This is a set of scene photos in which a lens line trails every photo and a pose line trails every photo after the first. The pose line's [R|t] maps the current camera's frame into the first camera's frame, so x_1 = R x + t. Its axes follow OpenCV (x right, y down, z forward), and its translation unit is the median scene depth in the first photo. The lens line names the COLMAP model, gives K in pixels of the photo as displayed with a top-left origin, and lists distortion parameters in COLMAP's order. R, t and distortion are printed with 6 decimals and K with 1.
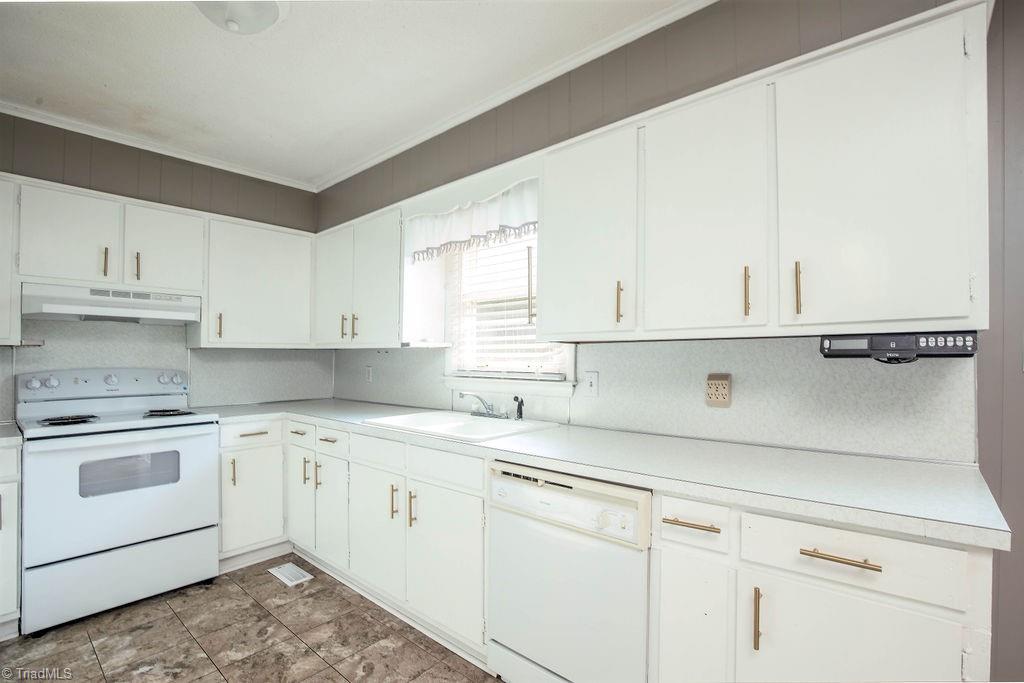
lens RADIAL K [[471.3, 0, 510.3], [0, 471.3, 355.8], [0, 0, 1]] dist [-0.001954, -0.000193]
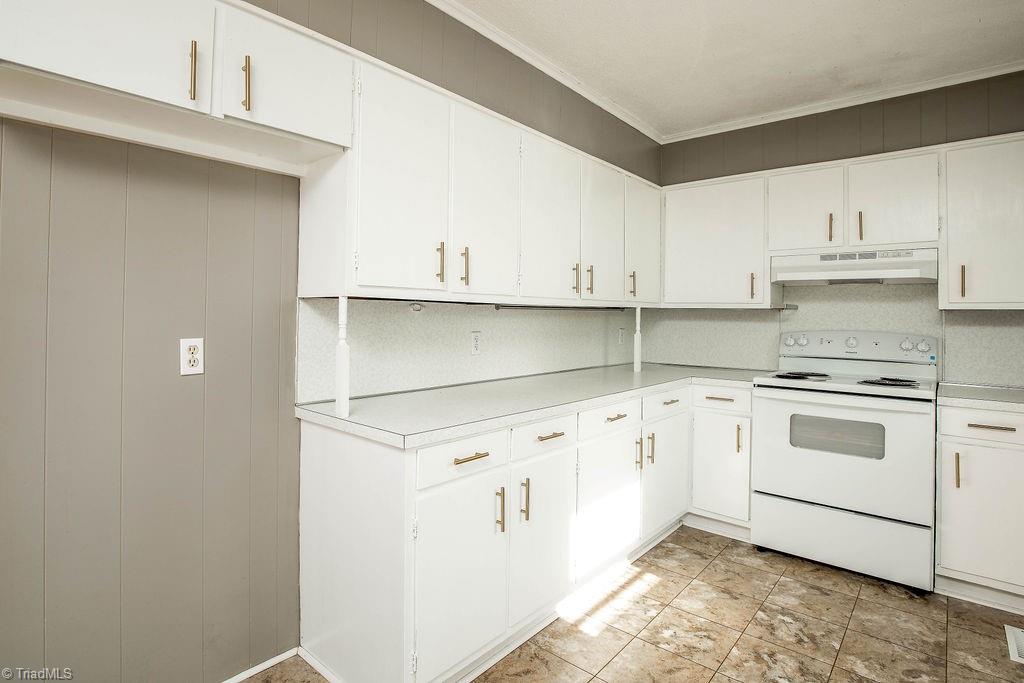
lens RADIAL K [[546.4, 0, 512.0], [0, 546.4, 308.3], [0, 0, 1]] dist [-0.000497, -0.000050]
pose [[0.036007, -0.011304, -0.999288, 0.309926], [-0.012109, 0.999858, -0.011747, 0.001039], [0.999278, 0.012523, 0.035865, 0.255528]]
